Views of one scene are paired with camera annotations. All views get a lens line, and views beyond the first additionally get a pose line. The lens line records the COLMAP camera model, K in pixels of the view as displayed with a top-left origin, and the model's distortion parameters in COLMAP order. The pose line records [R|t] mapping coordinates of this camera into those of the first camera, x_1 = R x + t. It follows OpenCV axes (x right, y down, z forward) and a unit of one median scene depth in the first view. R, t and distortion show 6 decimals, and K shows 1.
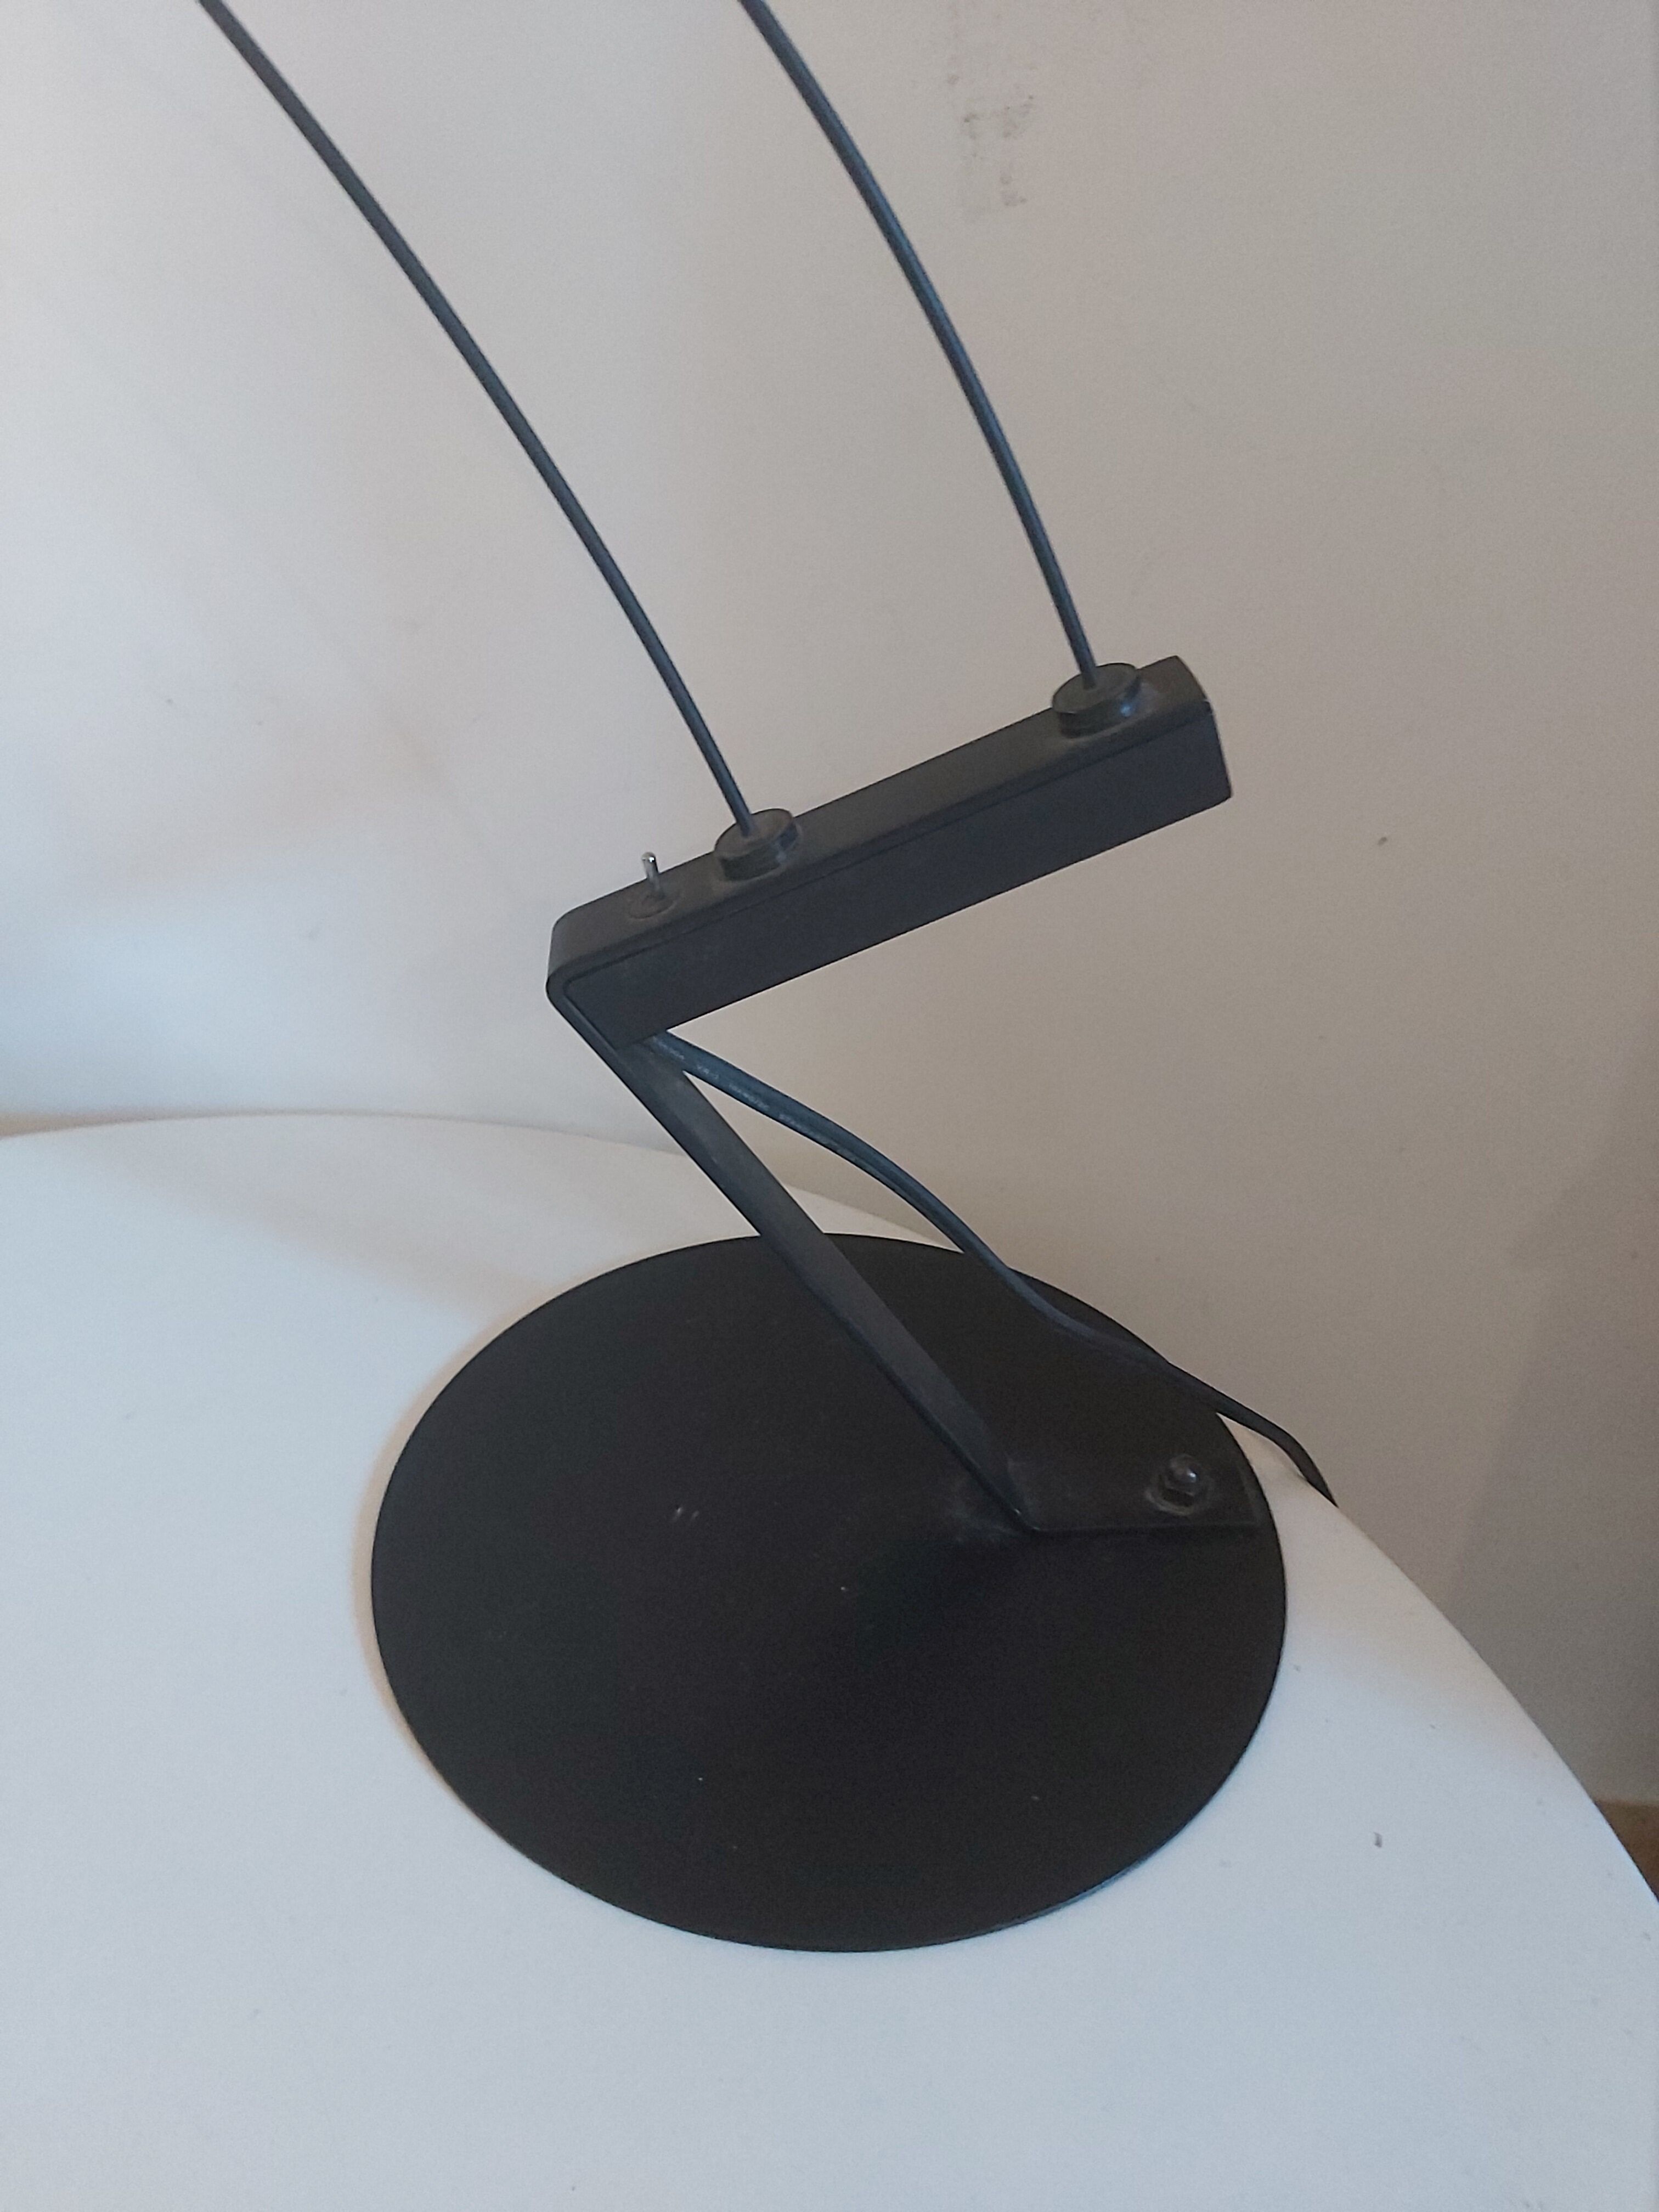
lens RADIAL K [[1685.5, 0, 740.3], [0, 1685.5, 1111.3], [0, 0, 1]] dist [0.008109, 0.001051]
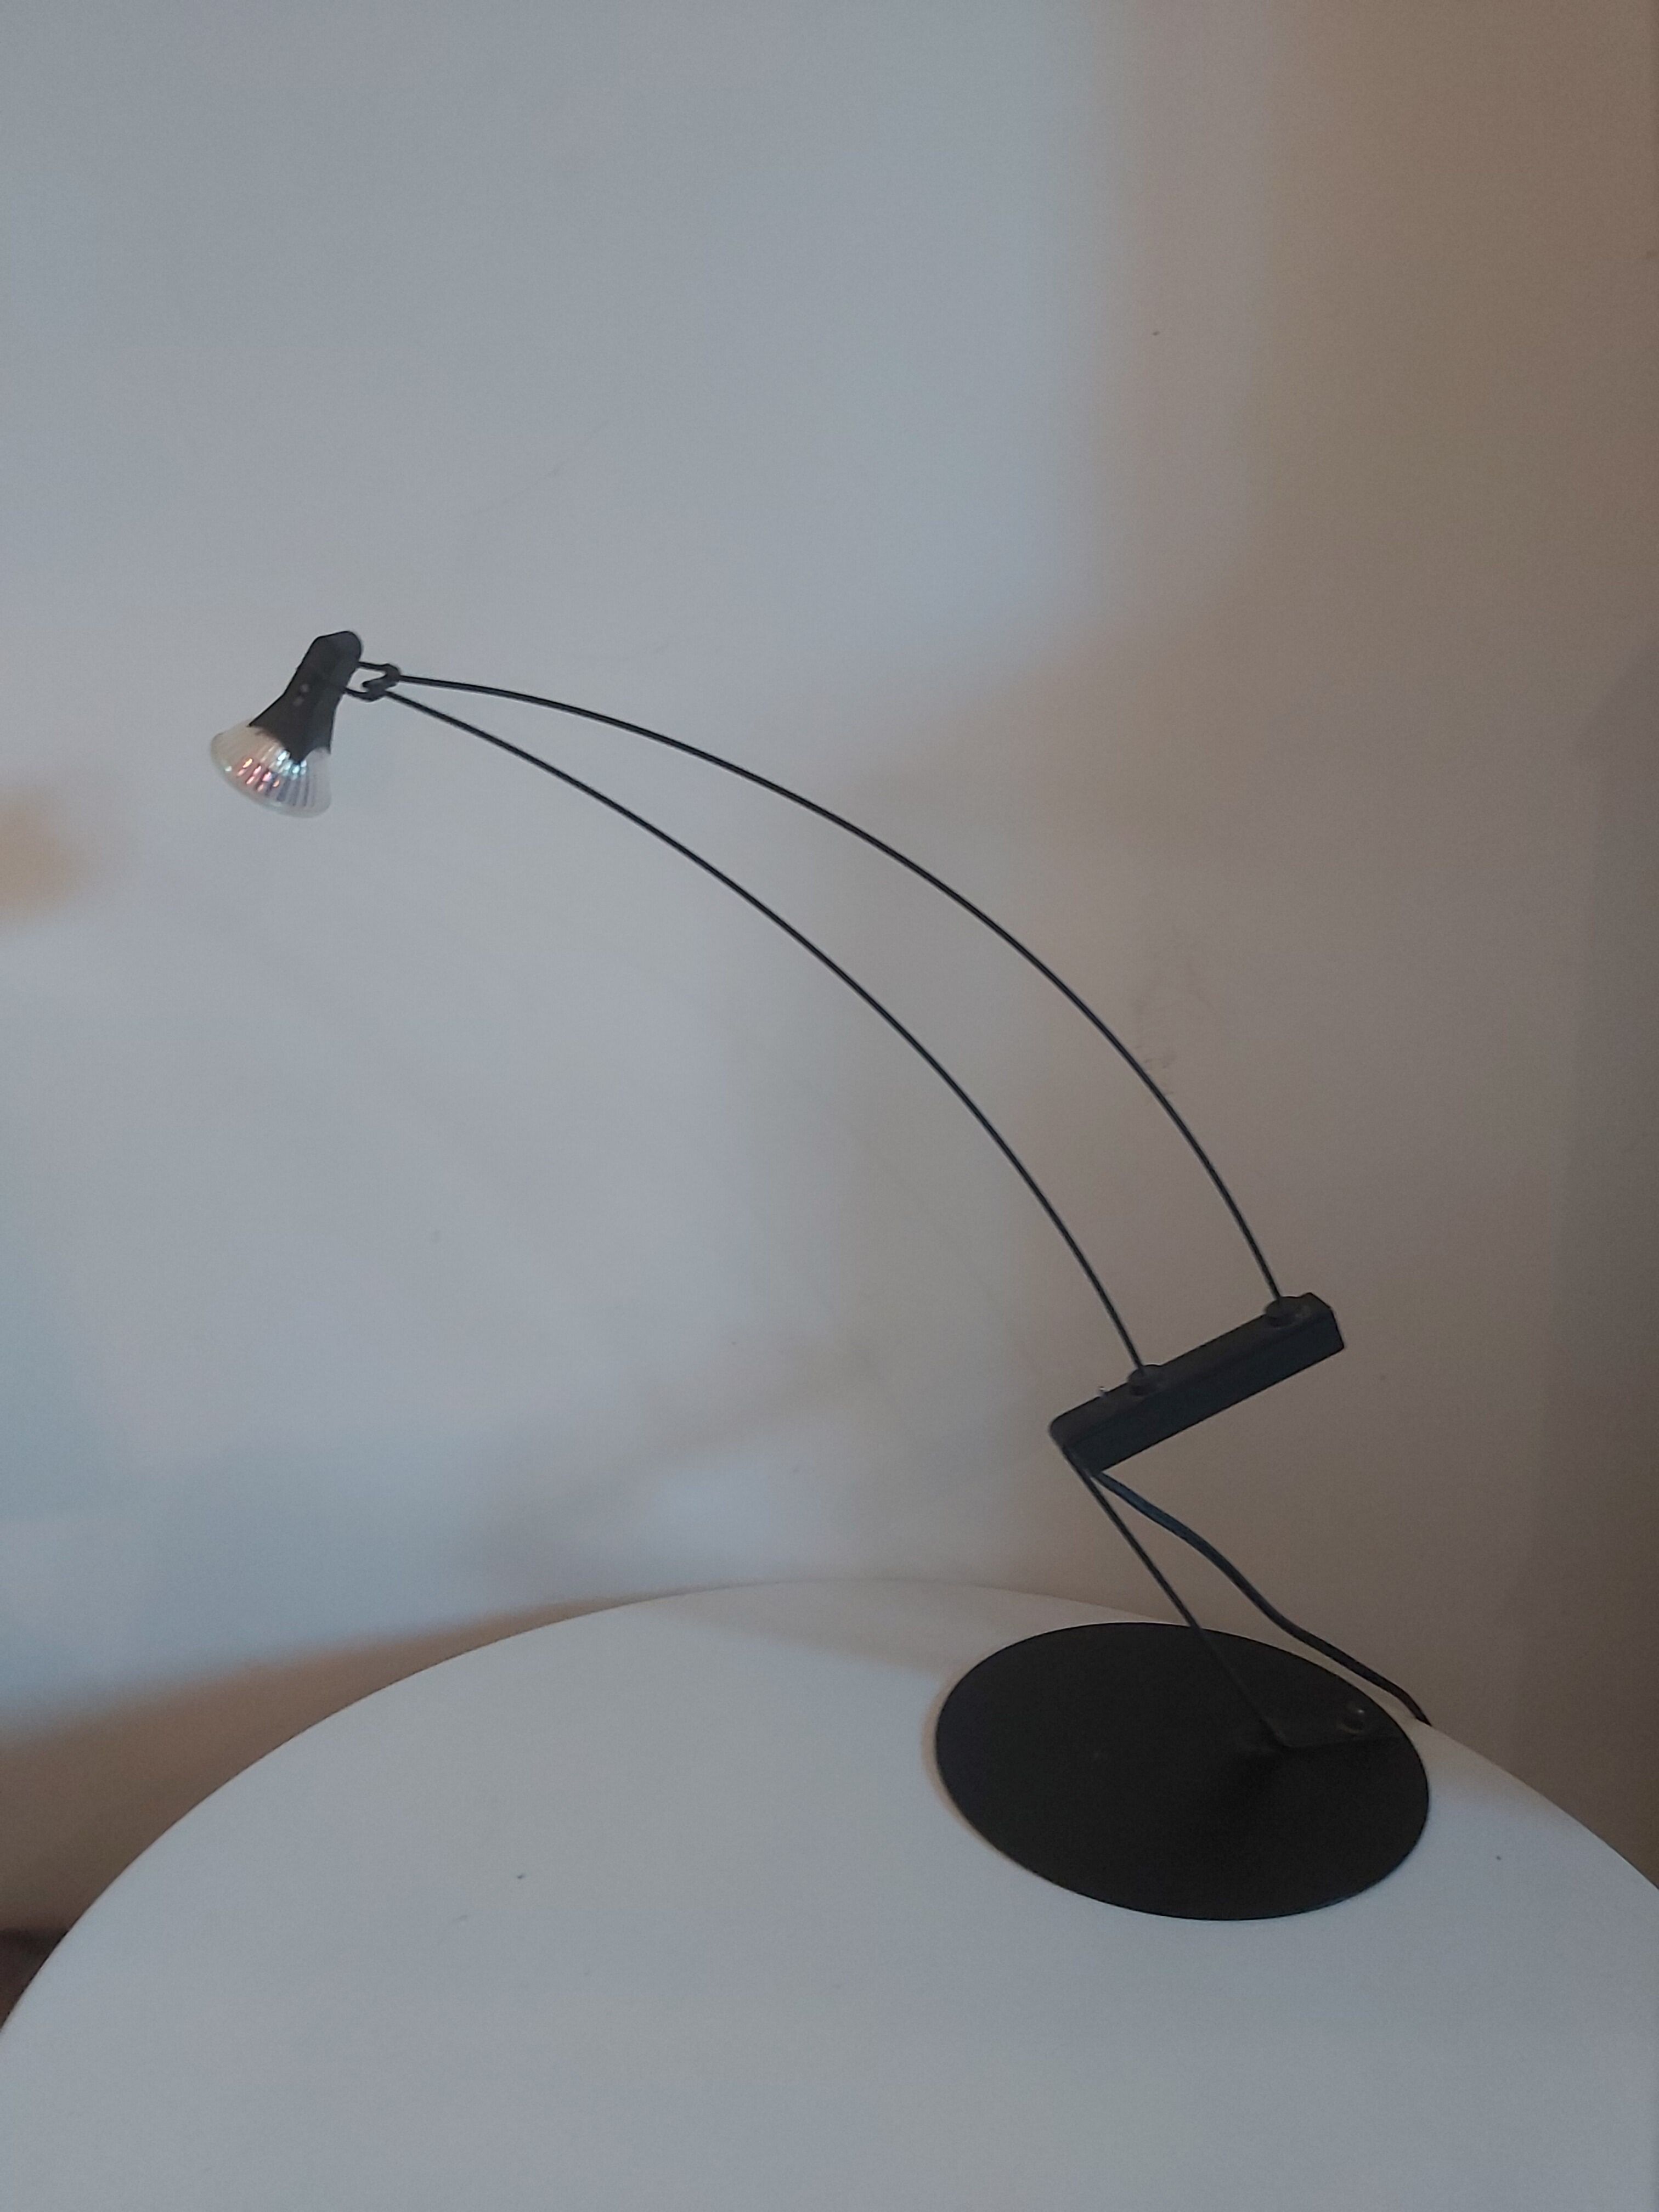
lens RADIAL K [[1741.3, 0, 829.5], [0, 1741.3, 1106.0], [0, 0, 1]] dist [0.005266, 0.001229]
pose [[0.995479, -0.038914, 0.086649, -0.521921], [0.067023, 0.934174, -0.350466, 0.255246], [-0.067307, 0.354688, 0.932559, -1.132622]]
